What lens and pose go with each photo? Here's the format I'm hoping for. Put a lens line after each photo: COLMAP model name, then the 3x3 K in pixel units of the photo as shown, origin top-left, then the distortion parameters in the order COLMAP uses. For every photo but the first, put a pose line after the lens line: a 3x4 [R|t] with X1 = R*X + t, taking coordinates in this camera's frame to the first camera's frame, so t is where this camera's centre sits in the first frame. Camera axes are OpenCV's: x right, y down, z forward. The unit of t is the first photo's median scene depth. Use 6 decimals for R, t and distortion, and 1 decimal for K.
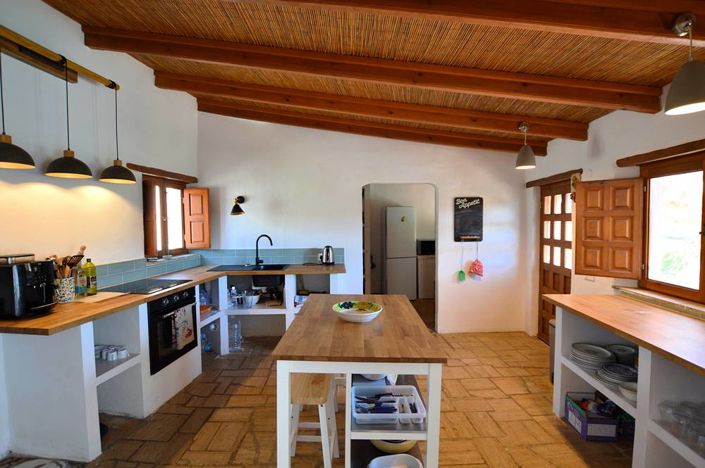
lens RADIAL K [[322.2, 0, 352.6], [0, 322.2, 237.0], [0, 0, 1]] dist [-0.039623, 0.008221]
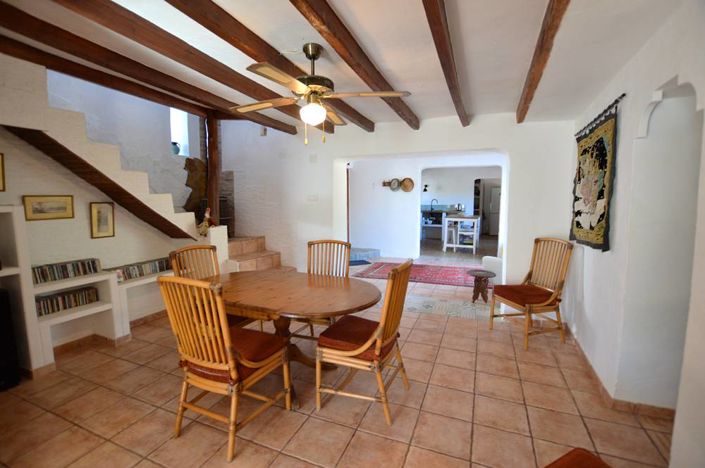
lens RADIAL K [[322.2, 0, 352.6], [0, 322.2, 237.0], [0, 0, 1]] dist [-0.039623, 0.008221]
pose [[0.908897, 0.042055, -0.414895, 0.226978], [-0.013013, 0.997278, 0.072579, 0.123138], [0.416818, -0.060568, 0.906970, -1.742743]]
